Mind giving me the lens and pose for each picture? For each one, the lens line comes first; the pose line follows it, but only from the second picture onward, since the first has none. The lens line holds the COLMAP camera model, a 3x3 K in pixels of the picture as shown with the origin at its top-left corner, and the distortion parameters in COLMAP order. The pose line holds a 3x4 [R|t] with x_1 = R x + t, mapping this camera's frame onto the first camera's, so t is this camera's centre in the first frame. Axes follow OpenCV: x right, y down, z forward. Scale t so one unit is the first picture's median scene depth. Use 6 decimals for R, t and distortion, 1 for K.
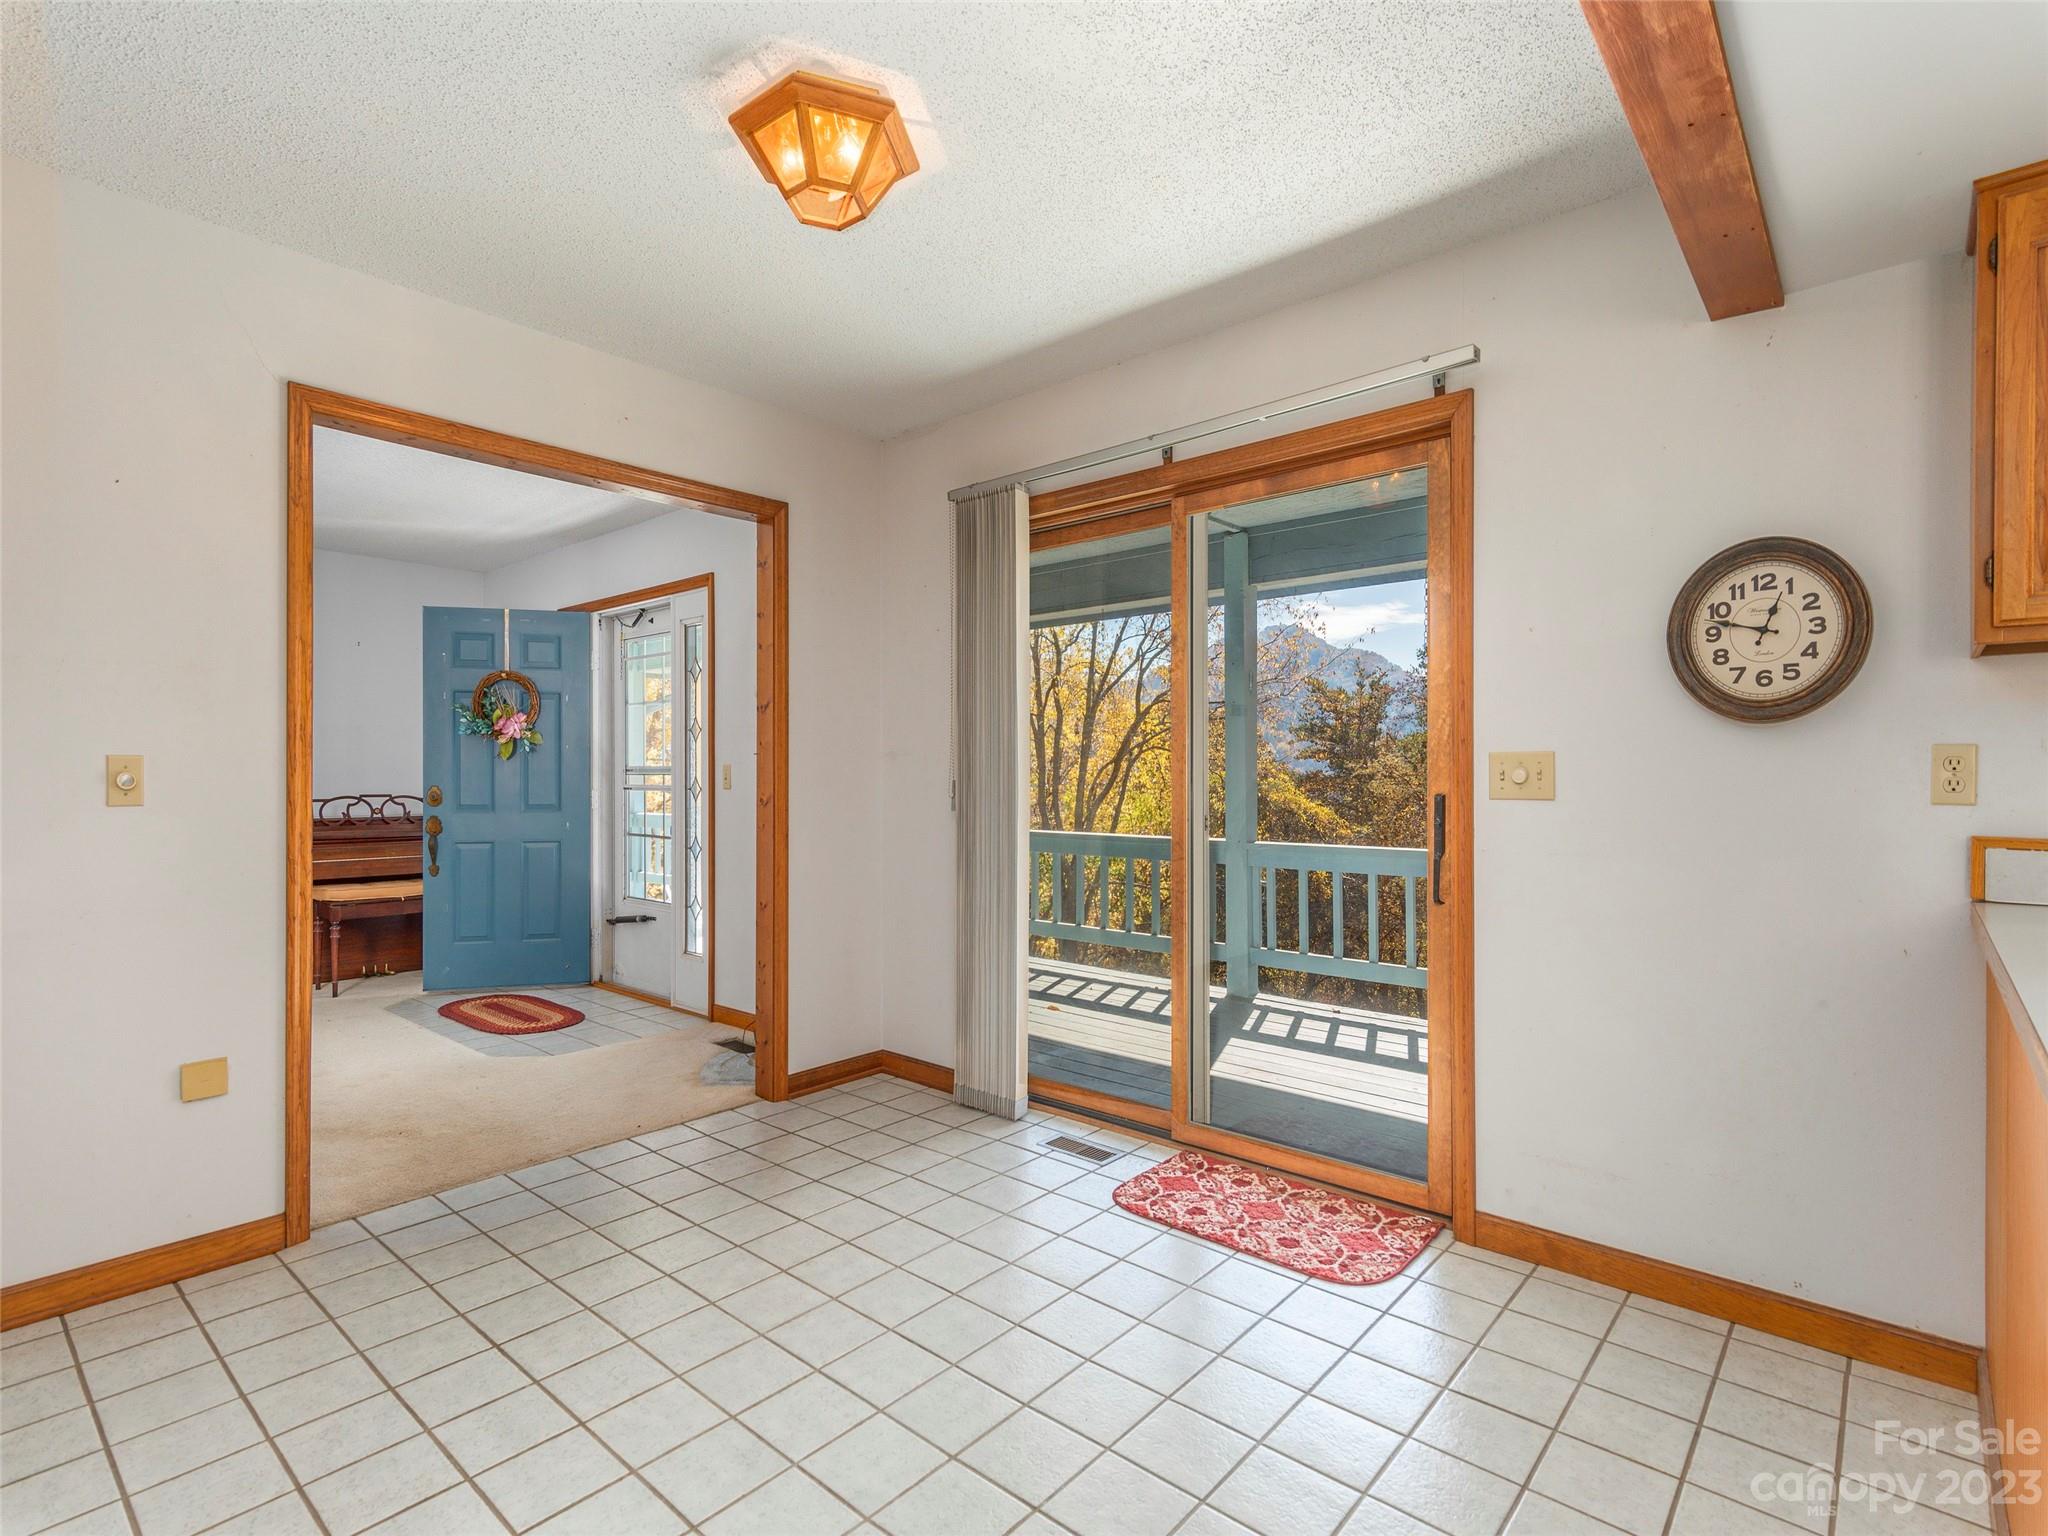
lens RADIAL K [[1008.8, 0, 1029.3], [0, 1008.8, 778.9], [0, 0, 1]] dist [0.006230, 0.000925]
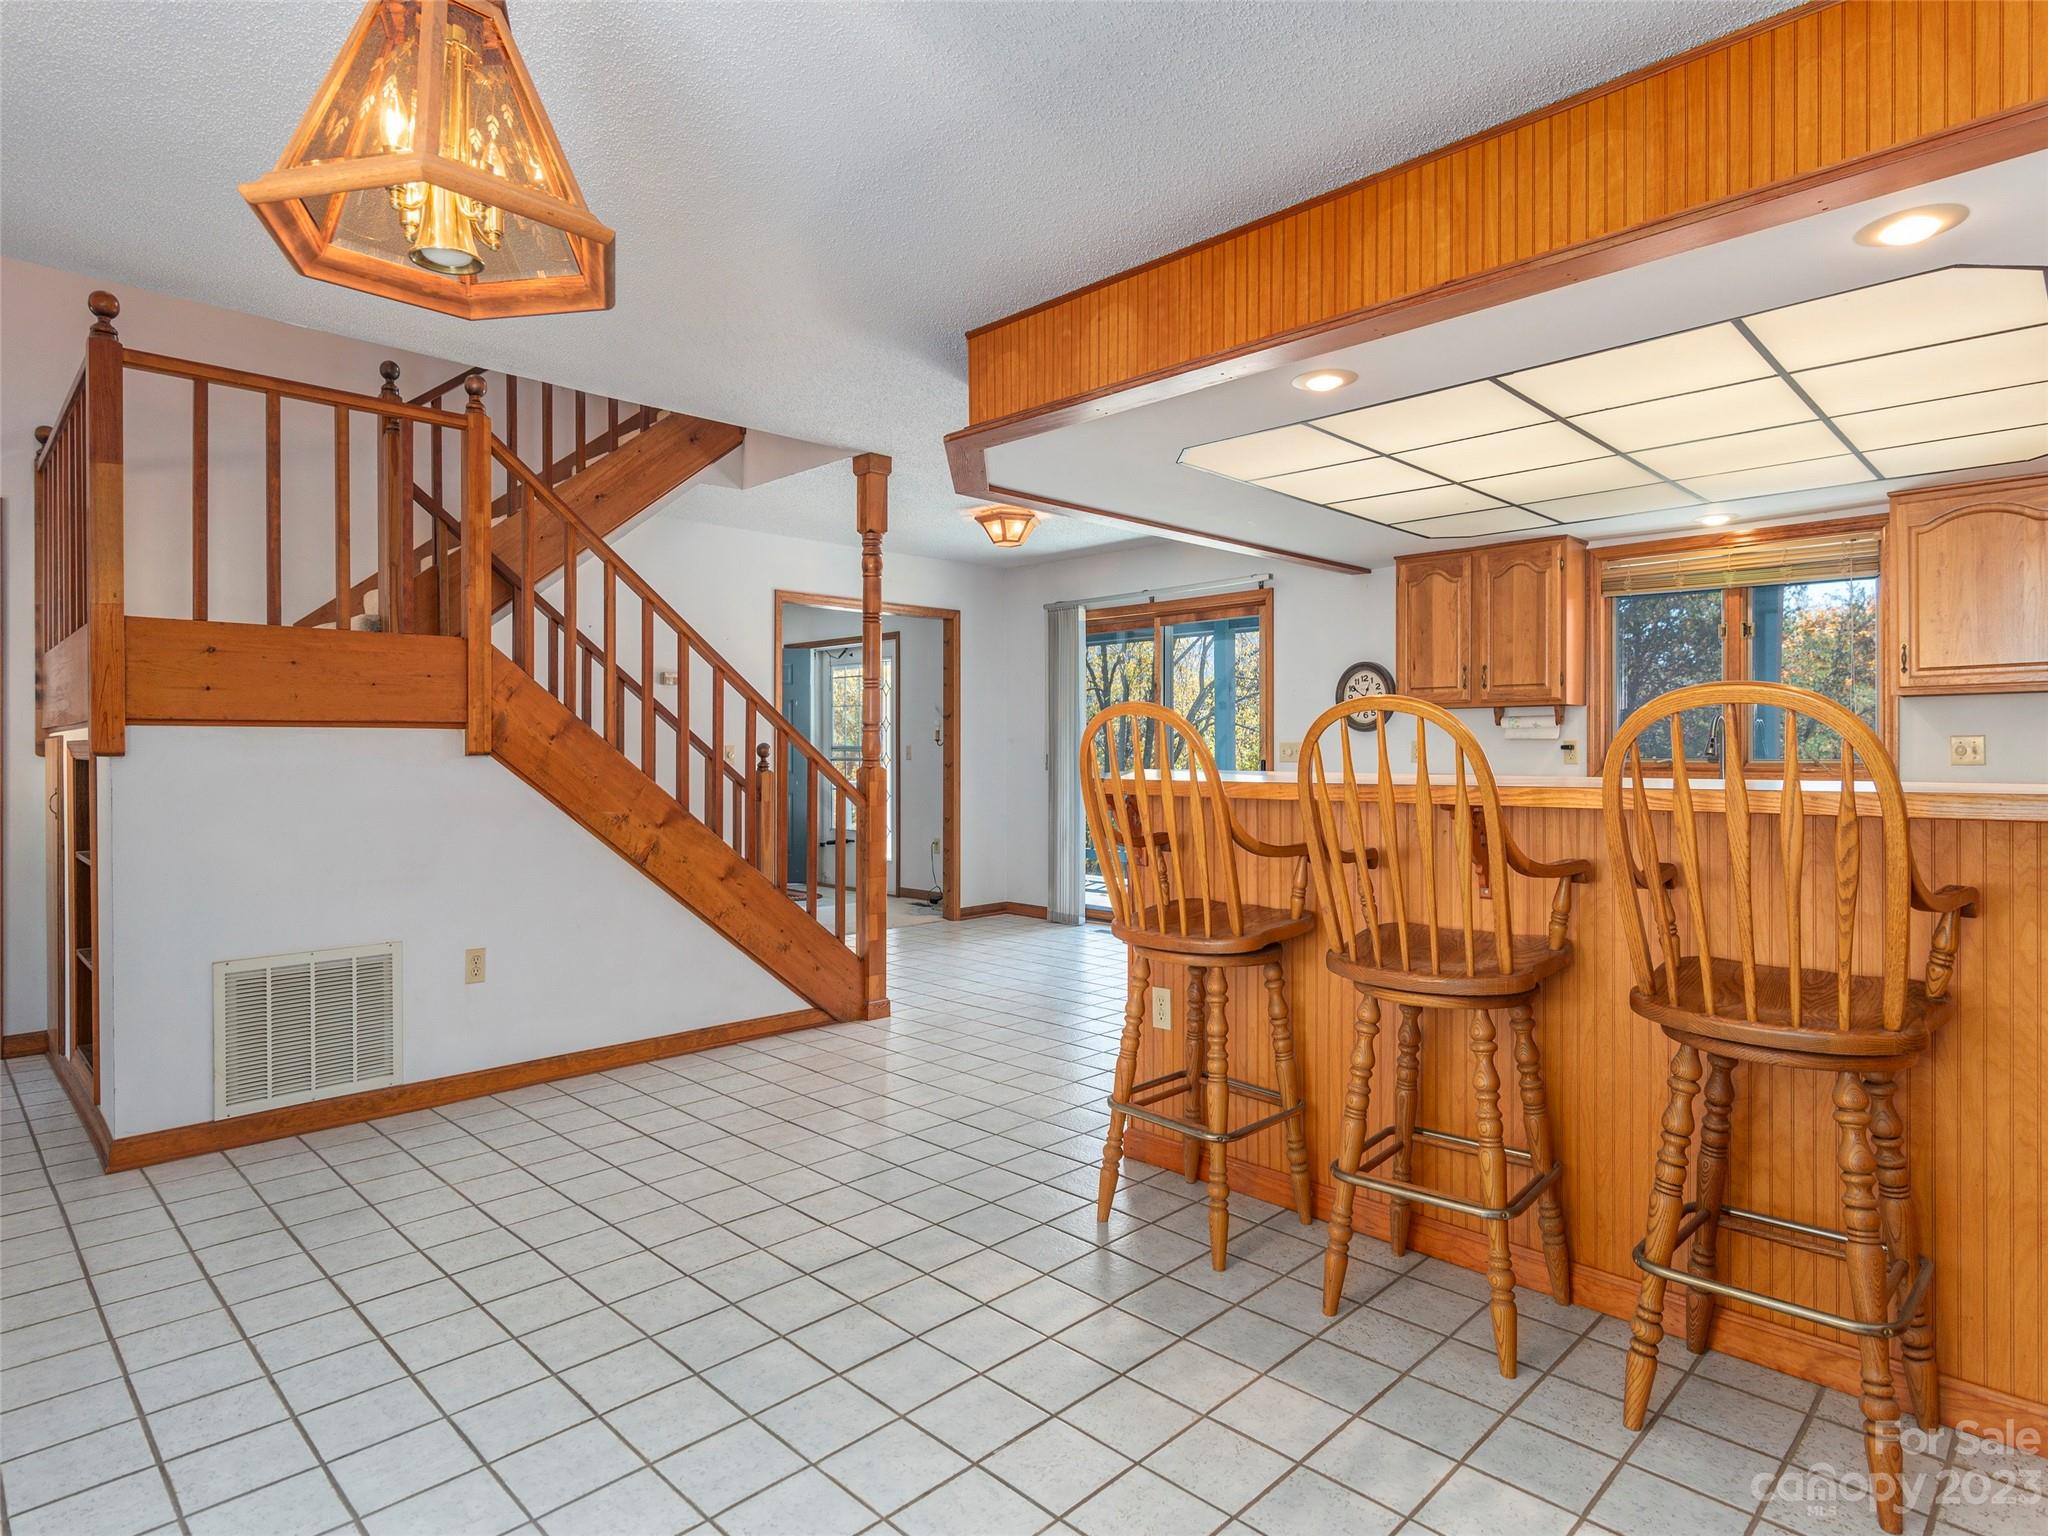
lens RADIAL K [[1122.9, 0, 1007.5], [0, 1122.9, 760.4], [0, 0, 1]] dist [-0.002177, -0.000135]
pose [[0.996691, -0.000568, -0.081279, 0.024667], [0.001151, 0.999974, 0.007121, -0.002222], [0.081273, -0.007191, 0.996666, -1.161103]]
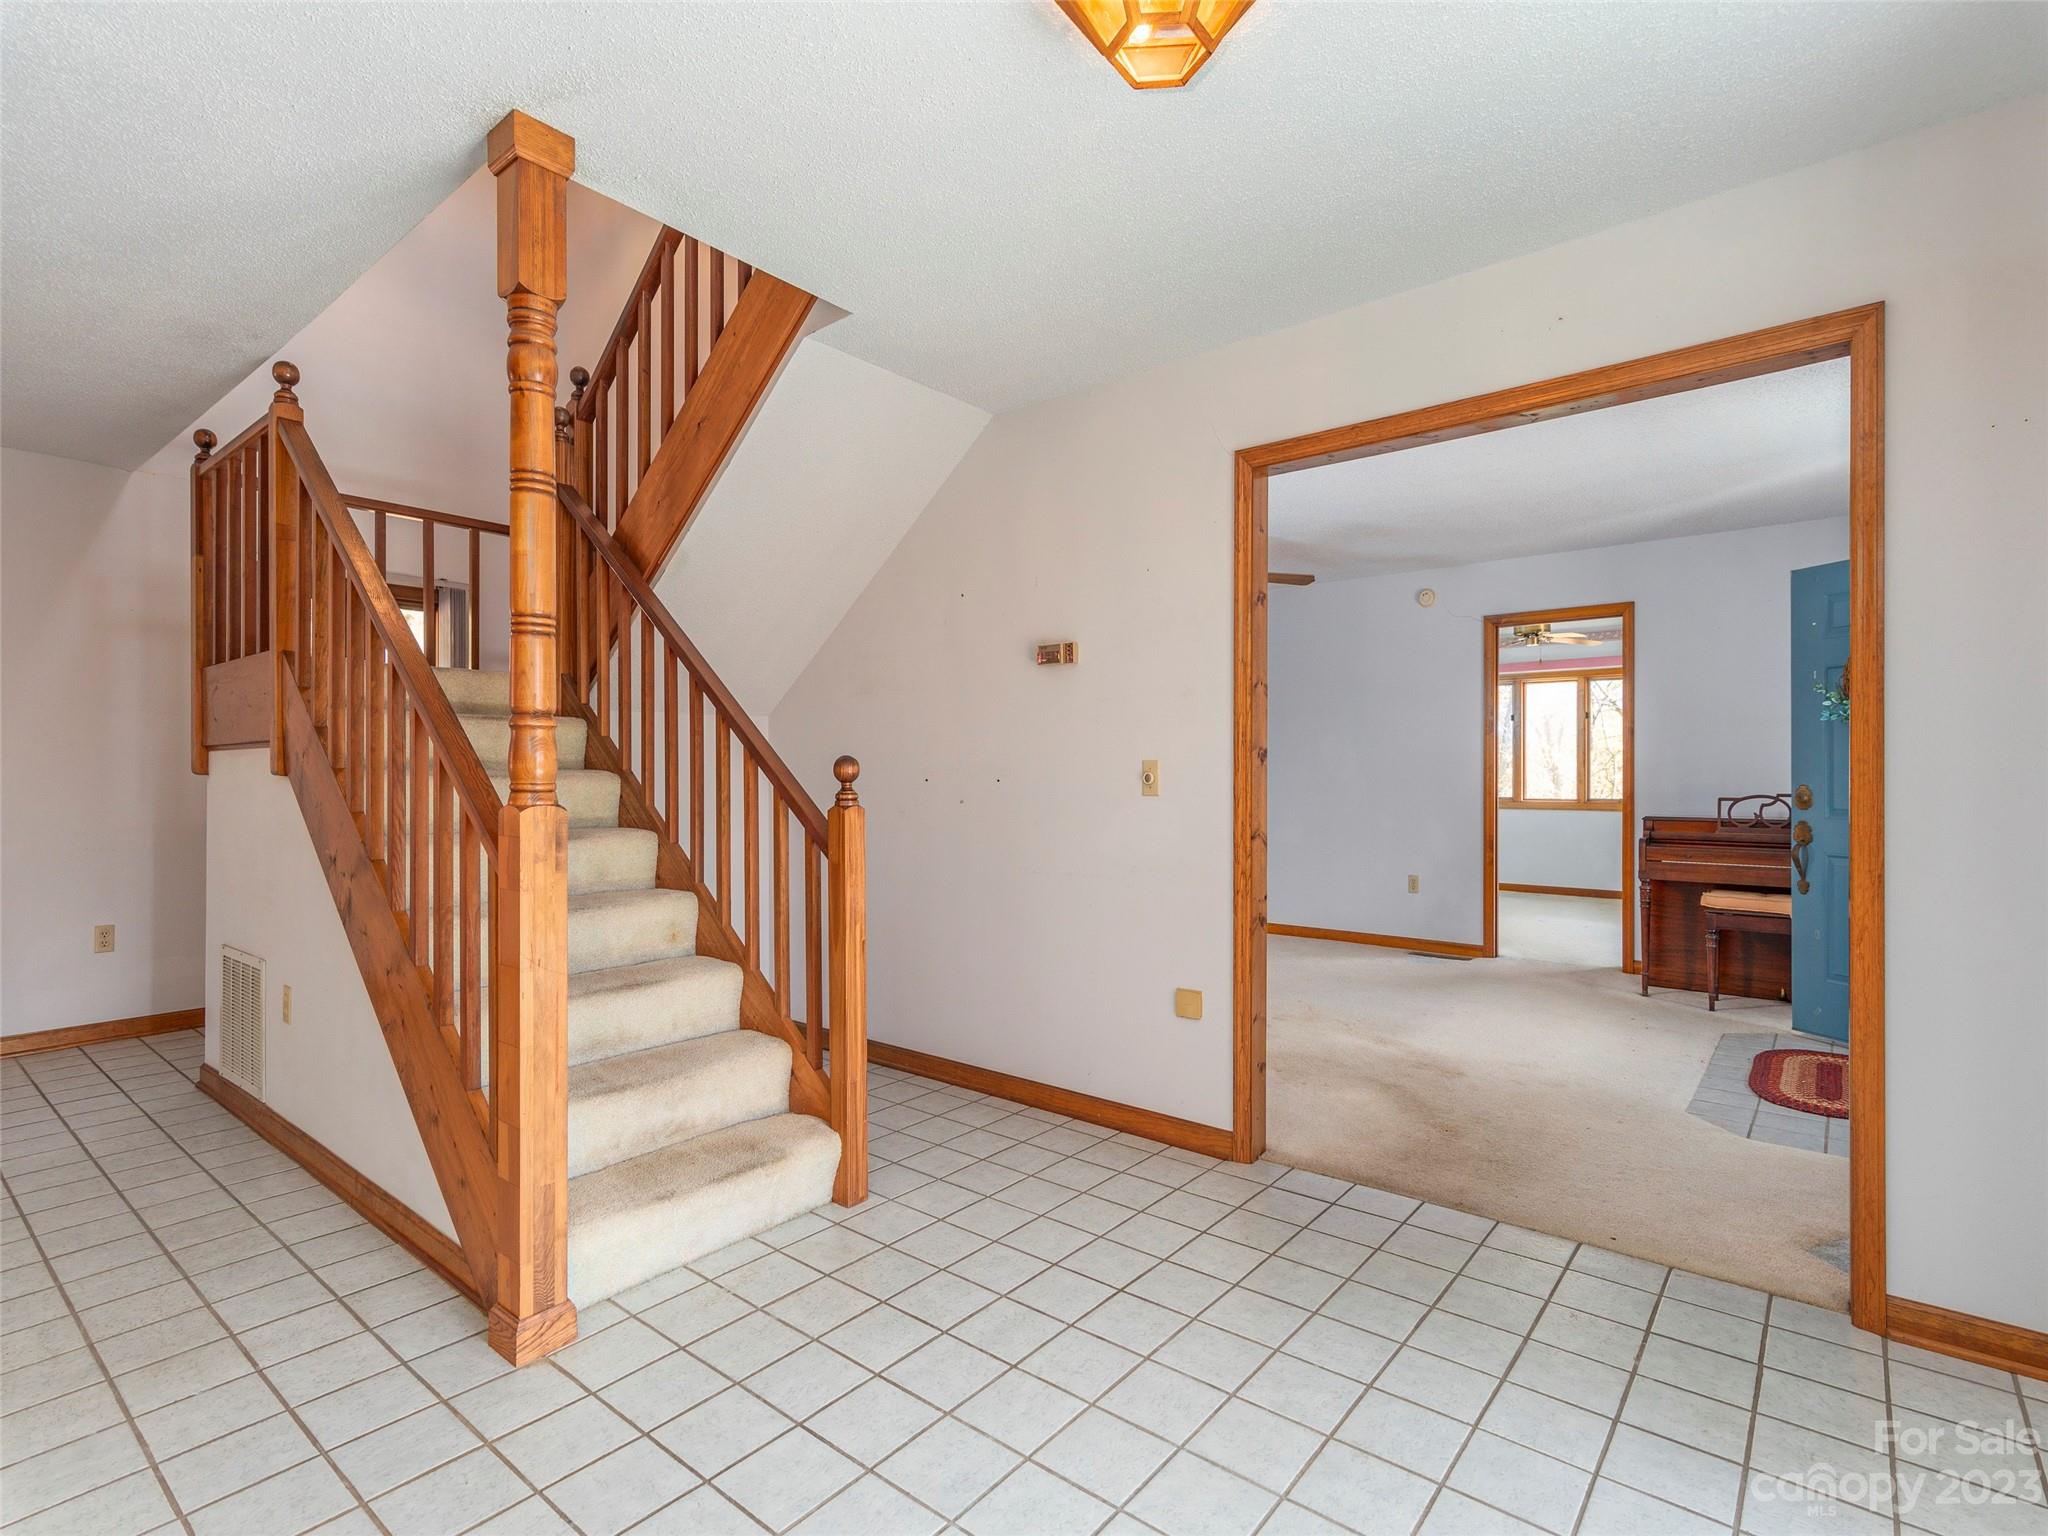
lens RADIAL K [[1008.8, 0, 1025.2], [0, 1008.8, 773.8], [0, 0, 1]] dist [0.006230, 0.000925]
pose [[0.023009, 0.000653, -0.999735, 0.329014], [-0.000367, 1.000000, 0.000645, -0.003623], [0.999735, 0.000352, 0.023009, 0.495717]]
